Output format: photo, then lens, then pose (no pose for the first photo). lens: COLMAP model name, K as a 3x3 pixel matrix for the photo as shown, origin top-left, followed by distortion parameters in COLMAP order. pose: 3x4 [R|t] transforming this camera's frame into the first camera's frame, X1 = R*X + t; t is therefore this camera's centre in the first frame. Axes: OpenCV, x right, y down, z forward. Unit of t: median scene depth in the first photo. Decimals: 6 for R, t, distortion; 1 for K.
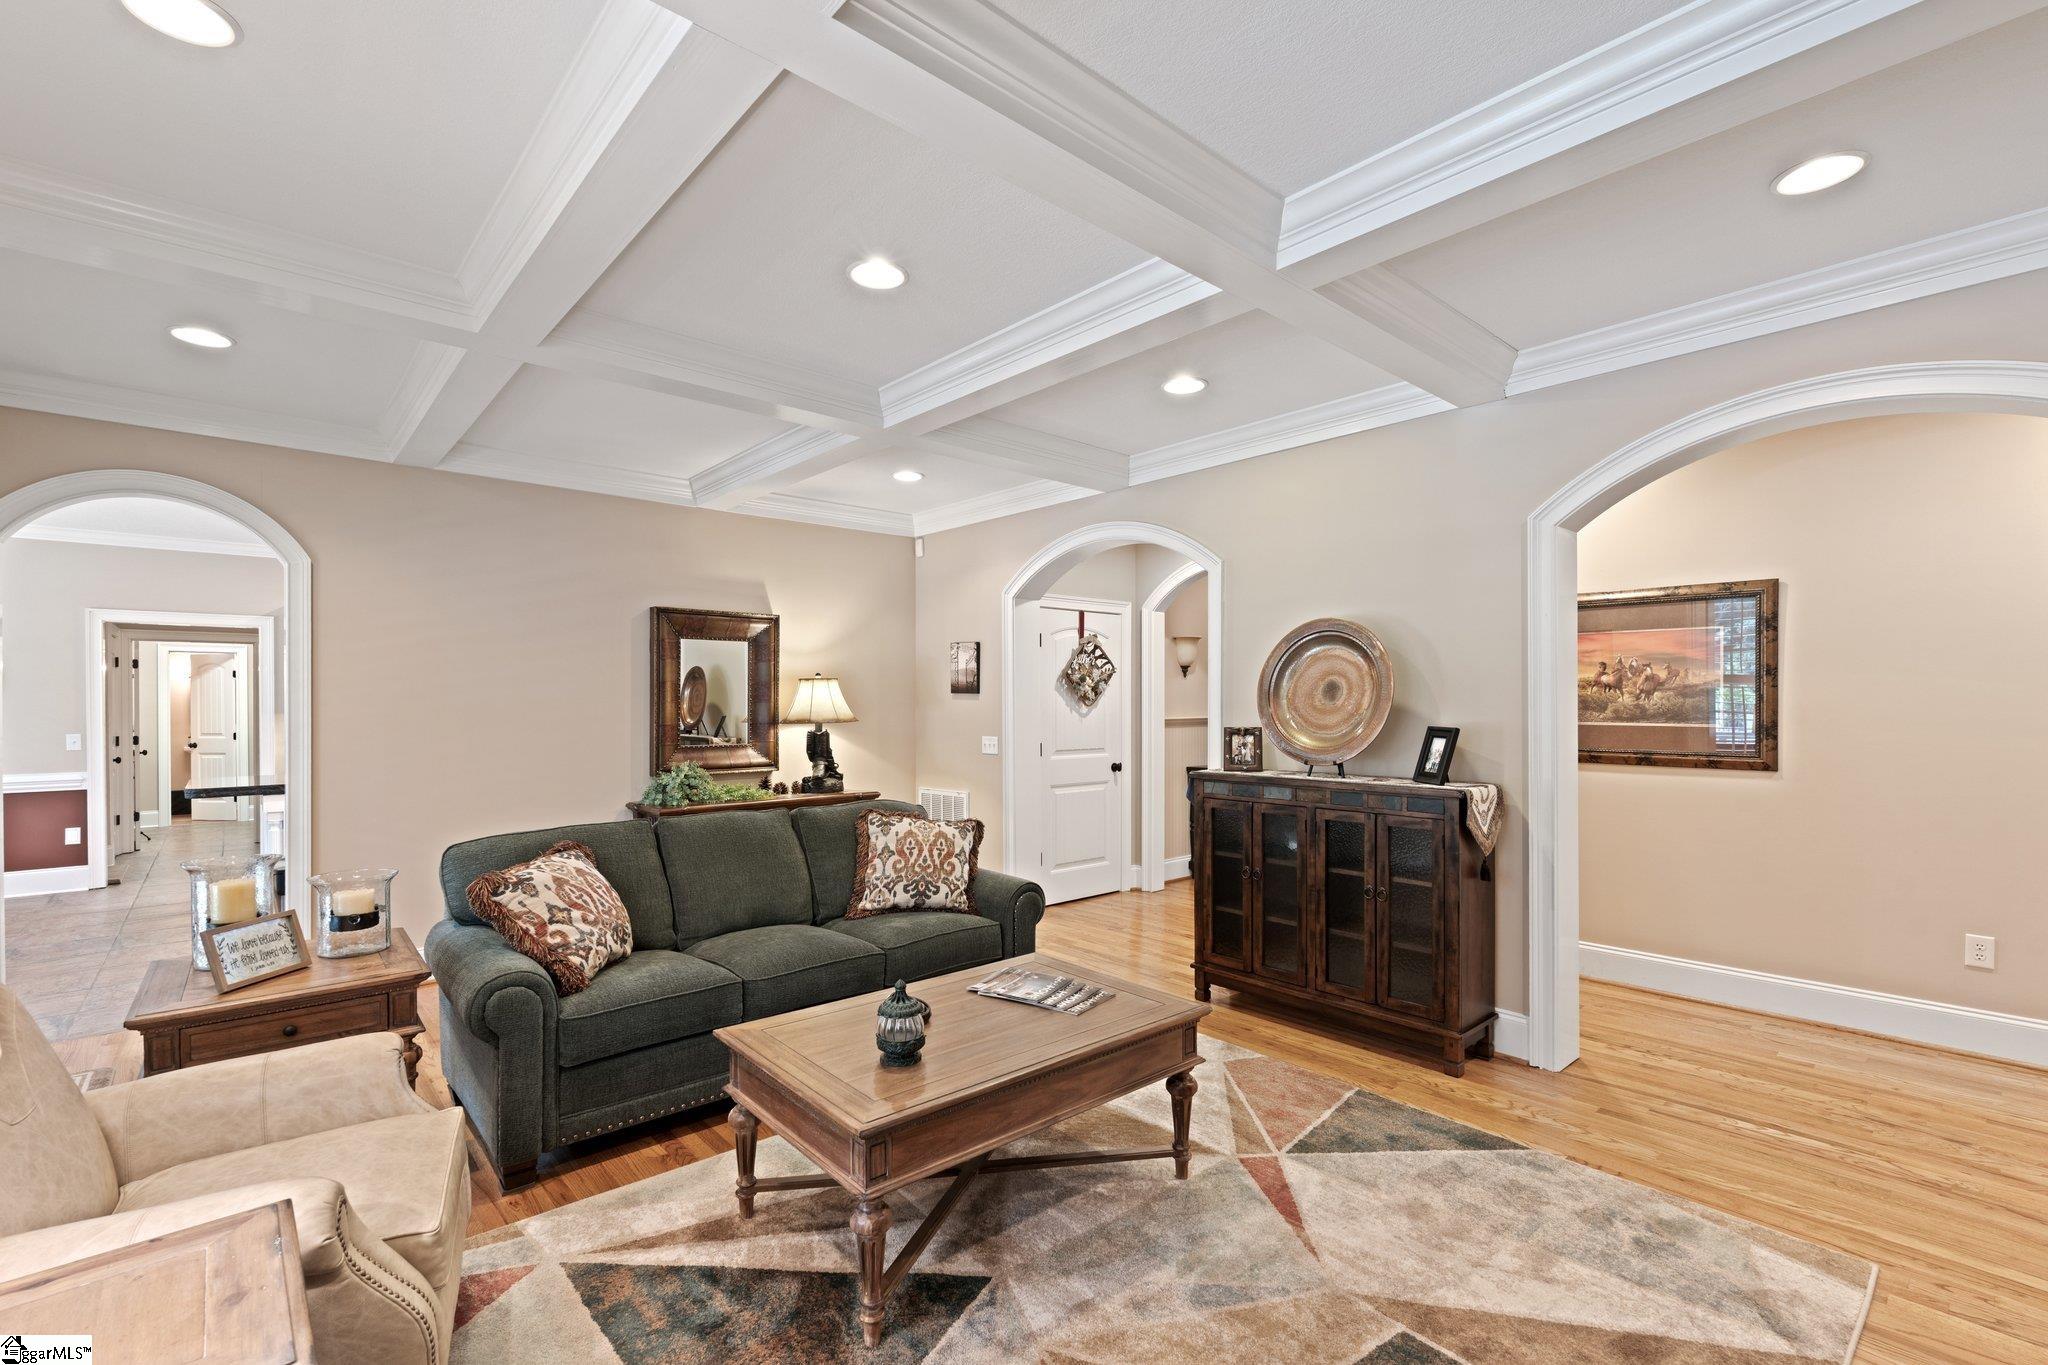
lens RADIAL K [[910.0, 0, 1021.6], [0, 910.0, 705.1], [0, 0, 1]] dist [-0.000130, -0.000005]
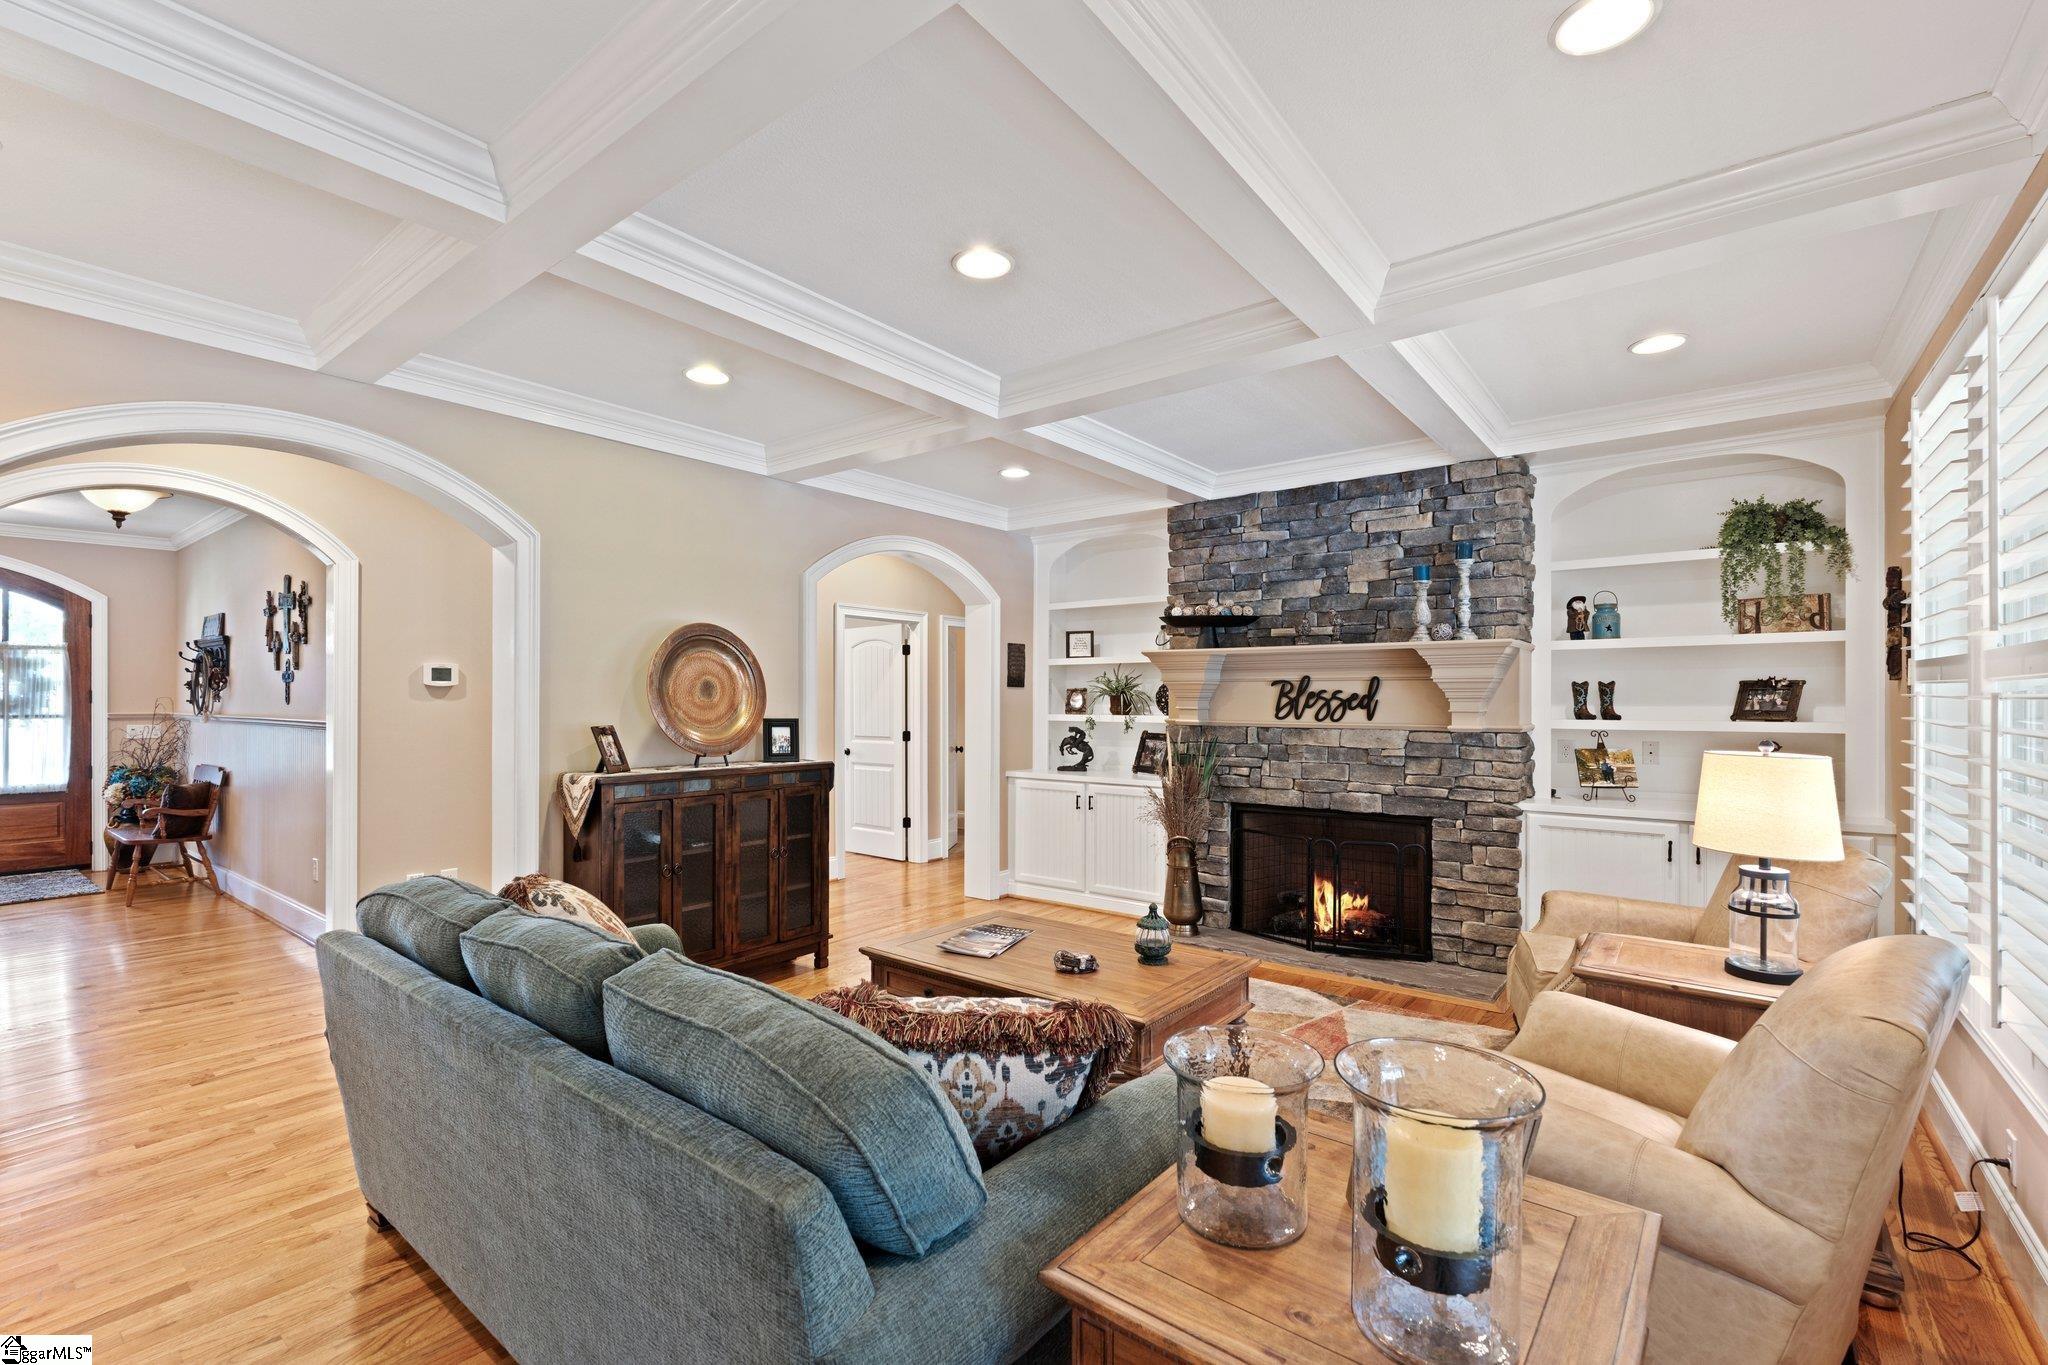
lens RADIAL K [[876.8, 0, 1024.0], [0, 876.8, 682.5], [0, 0, 1]] dist [0.000285, 0.000008]
pose [[-0.184303, 0.027198, 0.982493, -0.813837], [0.002119, 0.999626, -0.027274, 0.006534], [-0.982867, -0.002945, -0.184291, 0.842598]]
